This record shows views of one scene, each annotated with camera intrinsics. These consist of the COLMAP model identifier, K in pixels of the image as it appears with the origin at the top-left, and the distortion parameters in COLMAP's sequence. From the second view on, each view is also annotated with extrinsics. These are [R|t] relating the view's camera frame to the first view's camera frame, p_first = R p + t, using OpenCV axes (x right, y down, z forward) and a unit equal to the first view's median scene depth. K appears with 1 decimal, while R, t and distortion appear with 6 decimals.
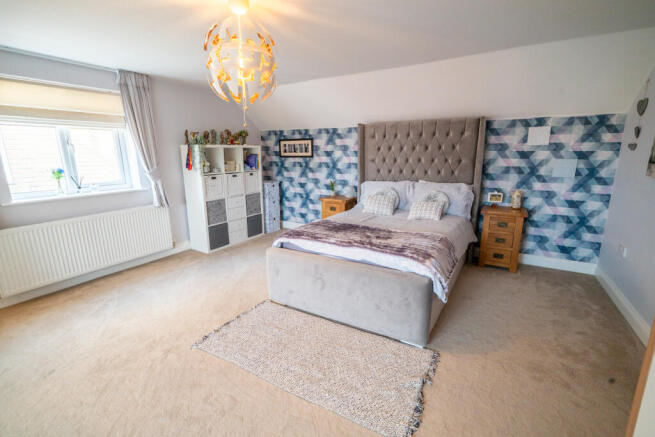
lens RADIAL K [[298.6, 0, 327.5], [0, 298.6, 218.5], [0, 0, 1]] dist [-0.007759, 0.000351]
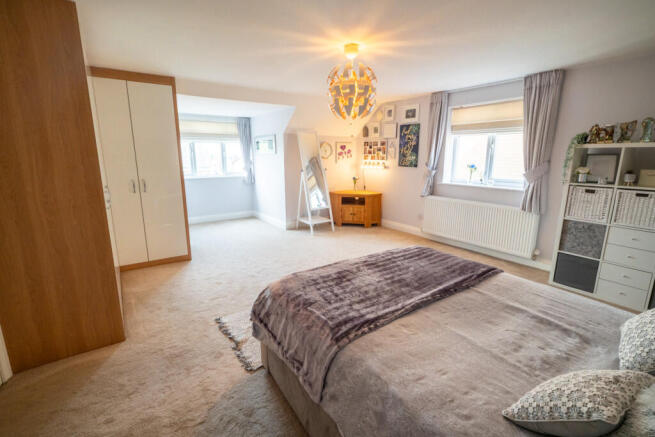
lens RADIAL K [[298.6, 0, 327.5], [0, 298.6, 218.5], [0, 0, 1]] dist [-0.007759, 0.000351]
pose [[-0.409162, 0.201023, -0.890043, 0.615468], [-0.202613, 0.931062, 0.303431, -0.197414], [0.889682, 0.304487, -0.340225, 0.849361]]
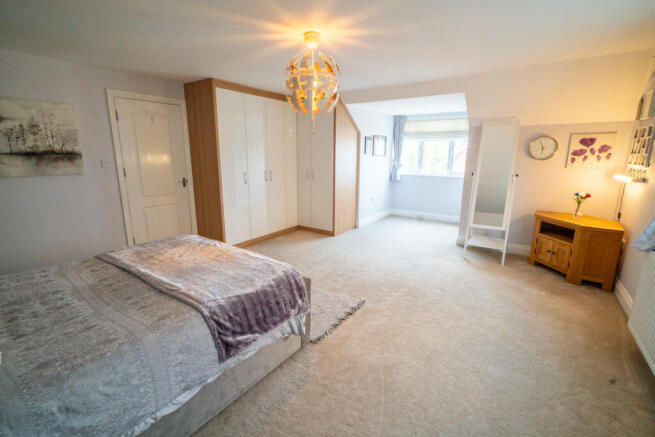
lens RADIAL K [[298.6, 0, 327.5], [0, 298.6, 218.5], [0, 0, 1]] dist [-0.007759, 0.000351]
pose [[-0.996774, -0.010871, 0.079518, -0.255745], [0.024389, 0.902898, 0.429162, -0.296035], [-0.076463, 0.429717, -0.899720, 1.315791]]
